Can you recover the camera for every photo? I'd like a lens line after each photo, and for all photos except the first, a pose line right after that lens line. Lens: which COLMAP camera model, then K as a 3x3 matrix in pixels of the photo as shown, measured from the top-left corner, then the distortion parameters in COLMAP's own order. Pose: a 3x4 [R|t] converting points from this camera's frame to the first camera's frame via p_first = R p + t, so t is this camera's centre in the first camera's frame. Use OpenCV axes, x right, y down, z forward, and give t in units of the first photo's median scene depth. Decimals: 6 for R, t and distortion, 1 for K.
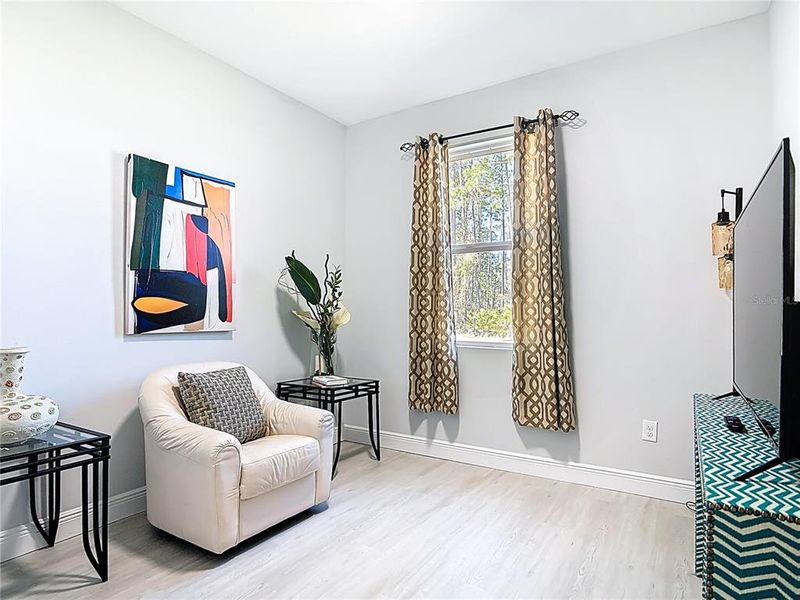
lens RADIAL K [[477.5, 0, 396.5], [0, 477.5, 309.2], [0, 0, 1]] dist [-0.001984, -0.000454]
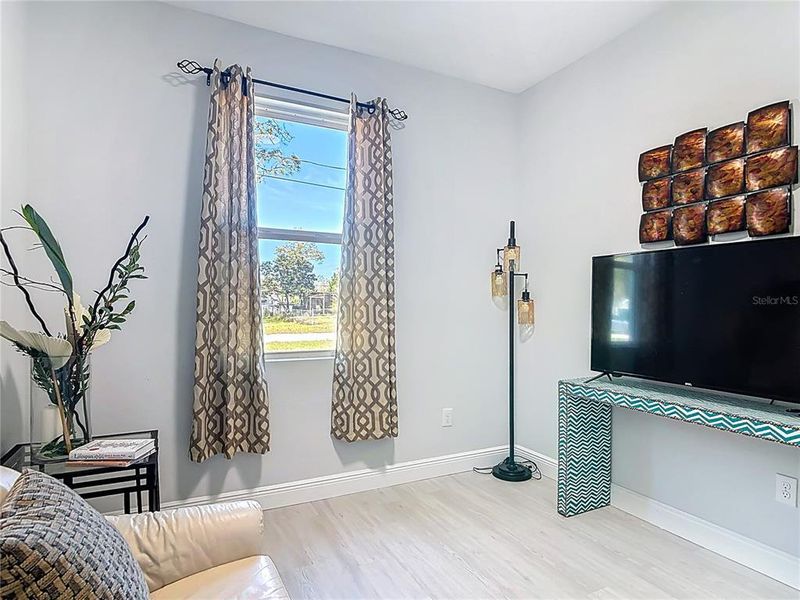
lens RADIAL K [[477.5, 0, 396.5], [0, 477.5, 309.2], [0, 0, 1]] dist [-0.001984, -0.000454]
pose [[0.488884, -0.010373, 0.872287, -0.481362], [-0.010520, 0.999786, 0.017785, -0.023209], [-0.872286, -0.017871, 0.488670, 0.496160]]
